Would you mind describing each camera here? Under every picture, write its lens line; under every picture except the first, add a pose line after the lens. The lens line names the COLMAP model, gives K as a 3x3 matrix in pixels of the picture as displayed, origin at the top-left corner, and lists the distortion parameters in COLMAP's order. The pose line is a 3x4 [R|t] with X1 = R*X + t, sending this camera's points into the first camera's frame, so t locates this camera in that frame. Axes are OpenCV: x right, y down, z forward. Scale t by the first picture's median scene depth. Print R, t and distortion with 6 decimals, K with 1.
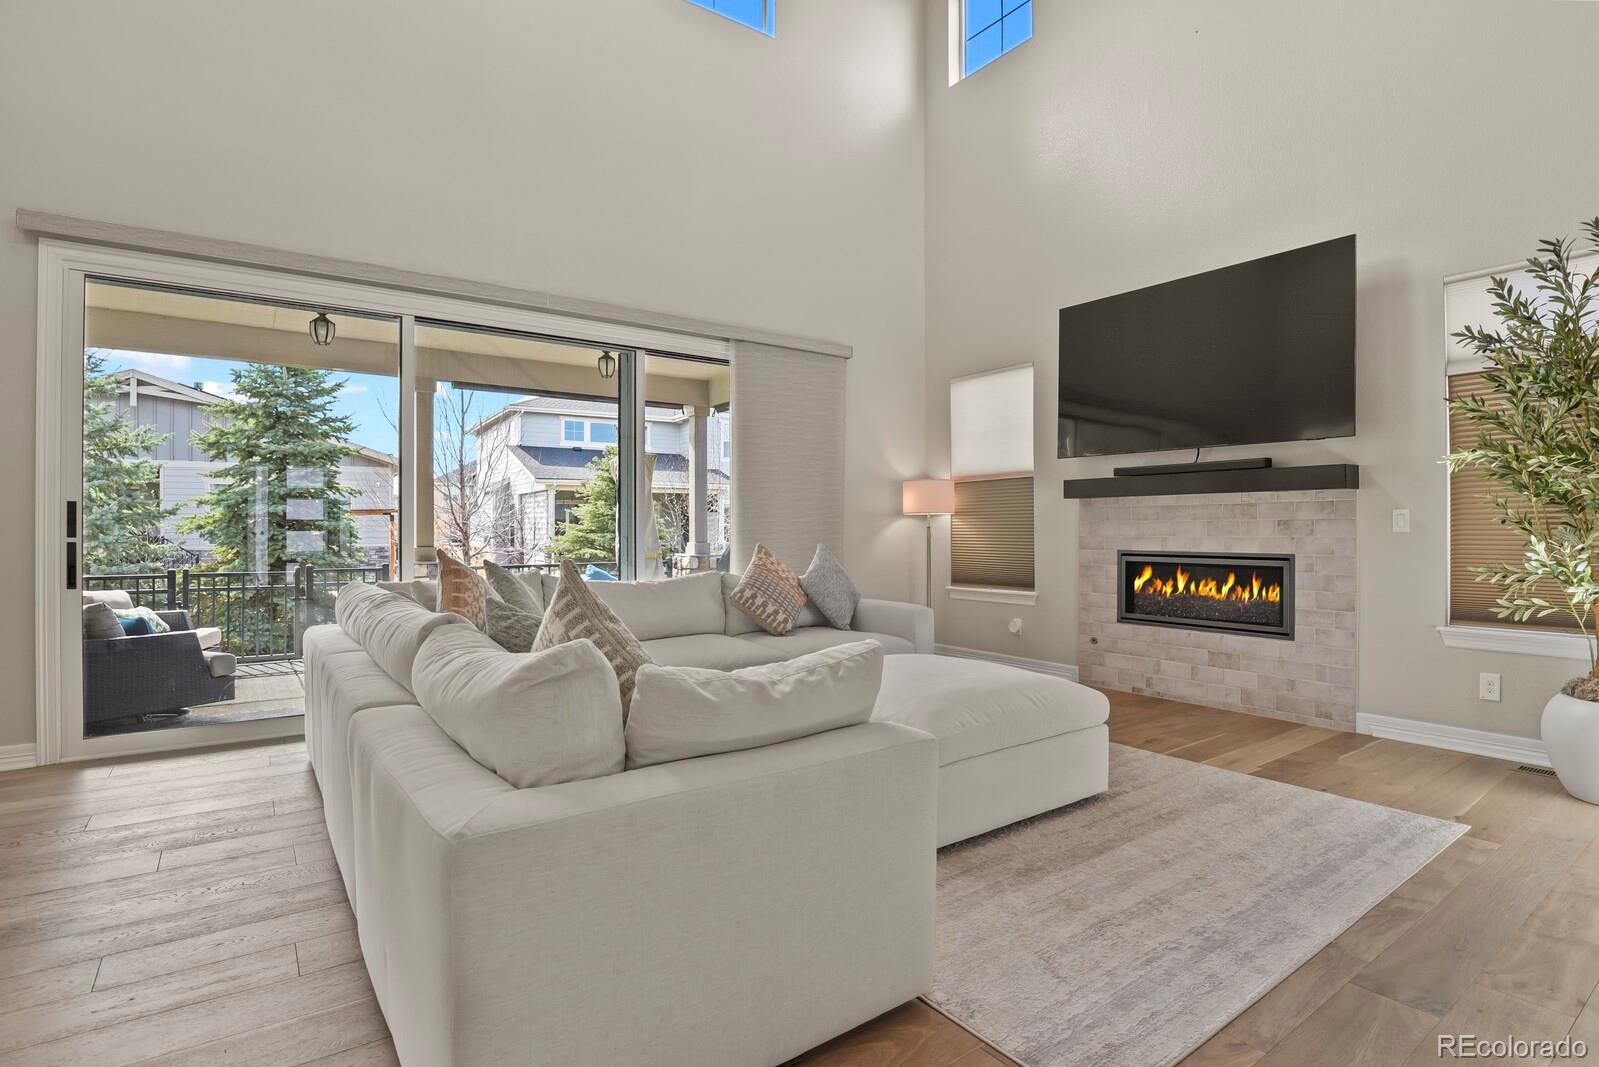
lens RADIAL K [[790.8, 0, 827.6], [0, 790.8, 527.4], [0, 0, 1]] dist [-0.020708, -0.008972]
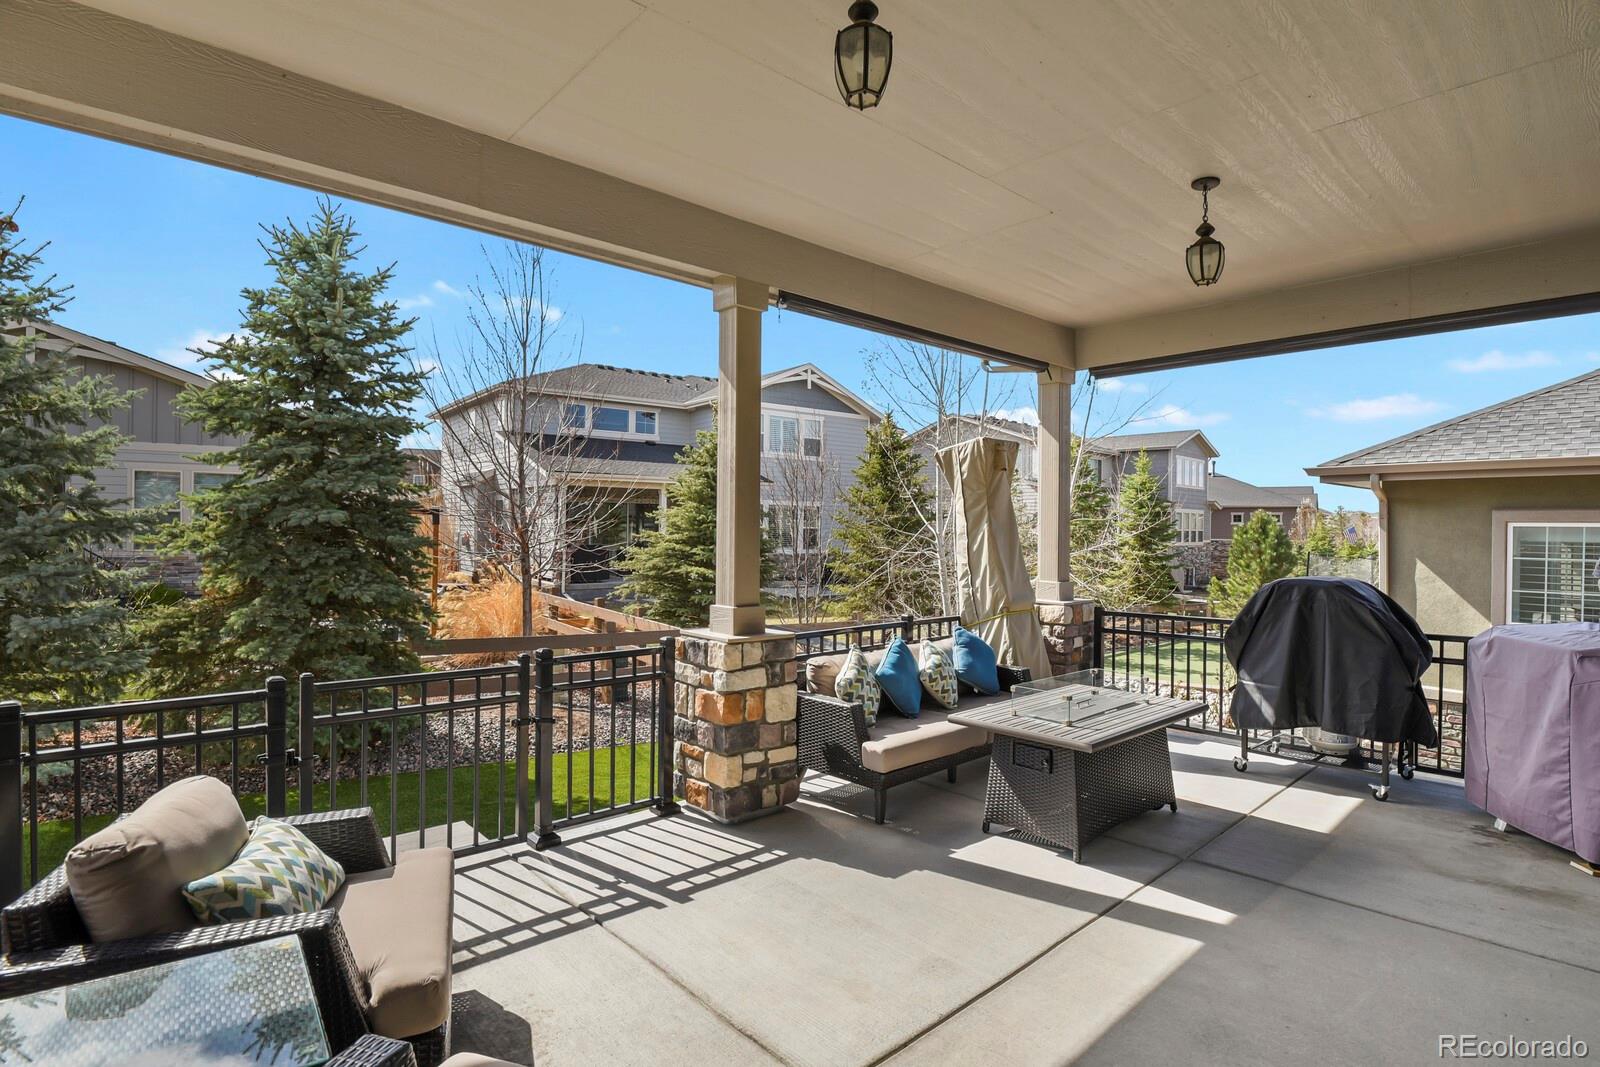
lens RADIAL K [[791.3, 0, 828.1], [0, 791.3, 527.4], [0, 0, 1]] dist [-0.020708, -0.008972]
pose [[0.995260, 0.011229, 0.096597, -0.377412], [-0.011646, 0.999925, 0.003754, -0.021874], [-0.096548, -0.004861, 0.995316, 0.350631]]
